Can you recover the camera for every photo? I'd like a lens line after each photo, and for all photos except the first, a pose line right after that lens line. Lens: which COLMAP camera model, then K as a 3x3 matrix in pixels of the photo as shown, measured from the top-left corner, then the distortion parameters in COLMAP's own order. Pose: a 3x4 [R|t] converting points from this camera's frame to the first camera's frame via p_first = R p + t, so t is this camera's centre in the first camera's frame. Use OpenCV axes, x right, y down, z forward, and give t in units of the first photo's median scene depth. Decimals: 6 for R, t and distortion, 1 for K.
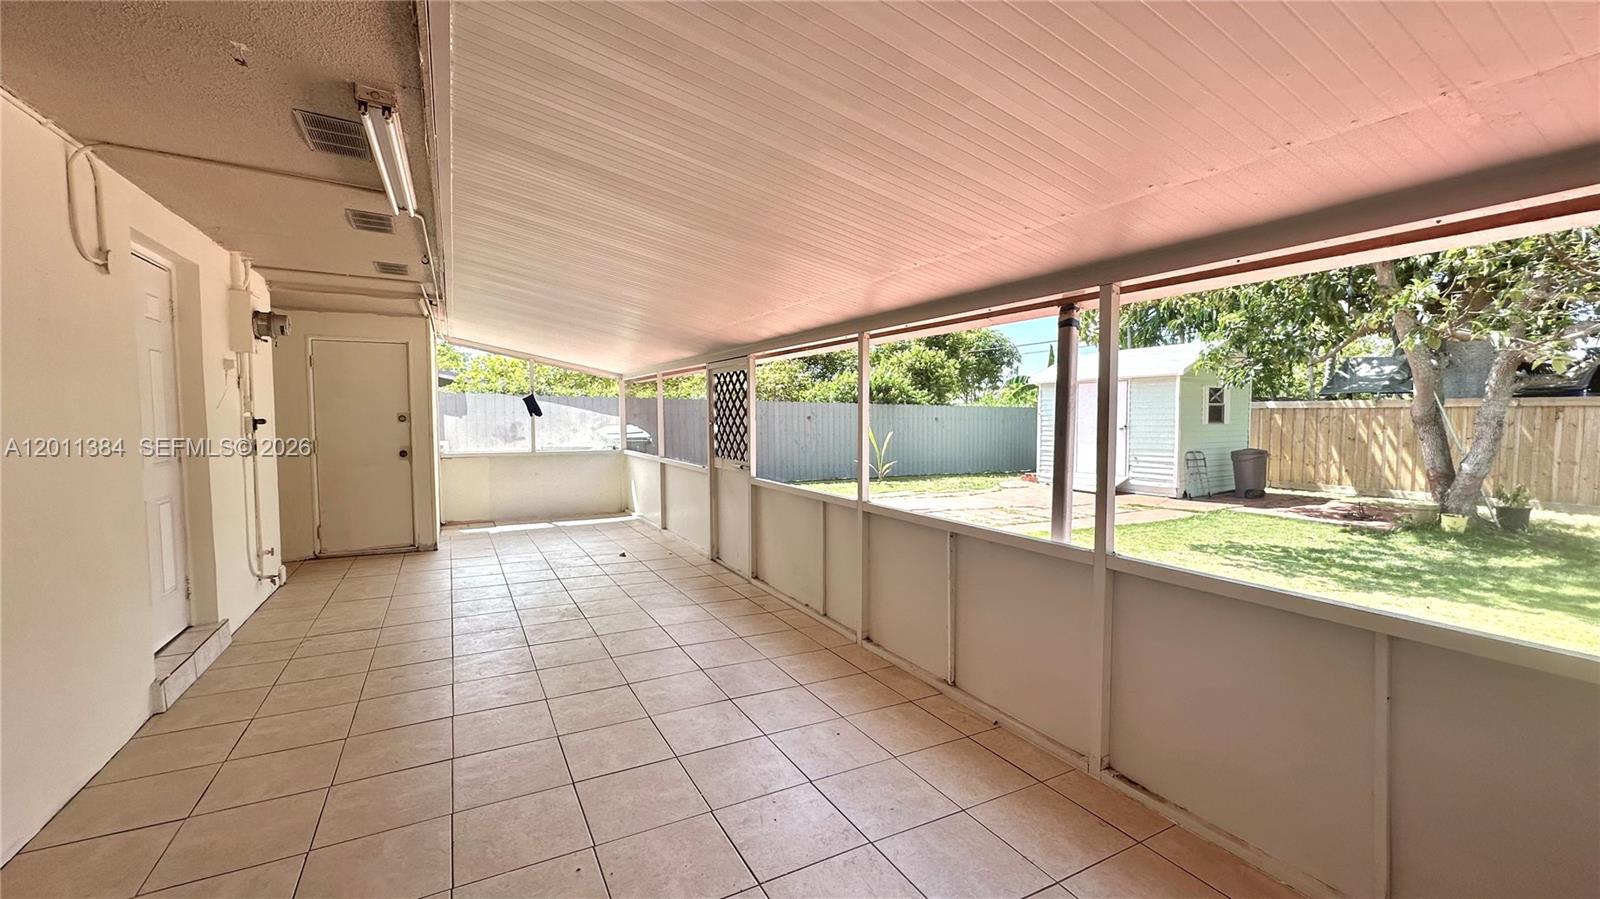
lens RADIAL K [[638.7, 0, 798.0], [0, 638.7, 446.2], [0, 0, 1]] dist [-0.002852, -0.000451]
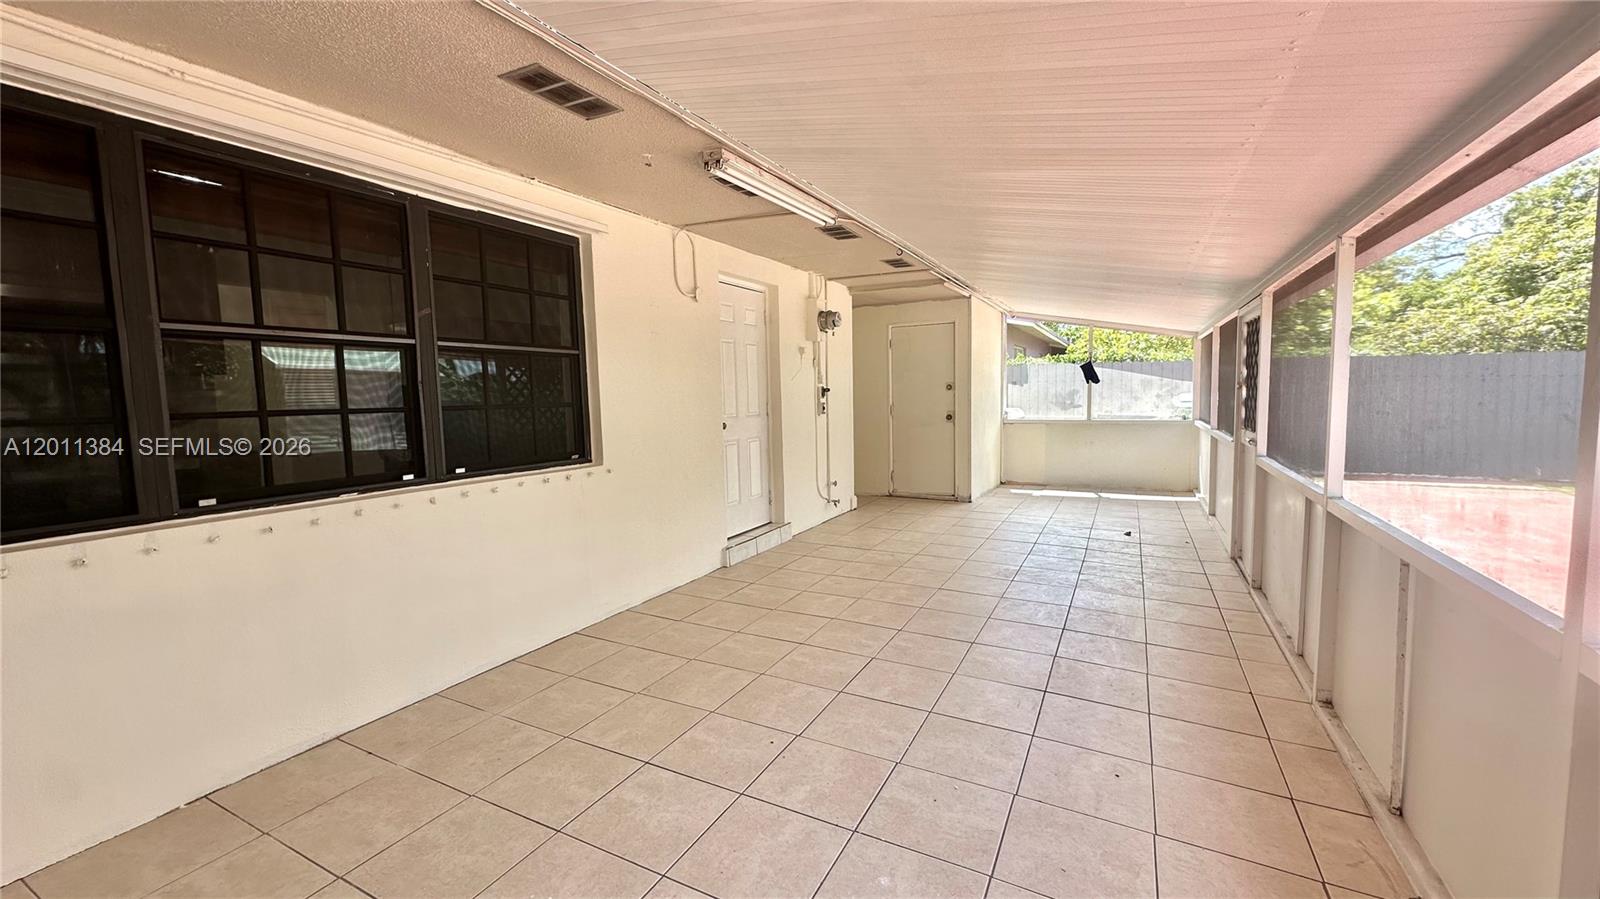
lens RADIAL K [[638.7, 0, 798.0], [0, 638.7, 446.2], [0, 0, 1]] dist [-0.002852, -0.000451]
pose [[0.559660, 0.057487, -0.826726, 0.298323], [-0.020878, 0.998253, 0.055280, 0.008593], [0.828459, -0.013677, 0.559882, 0.156149]]
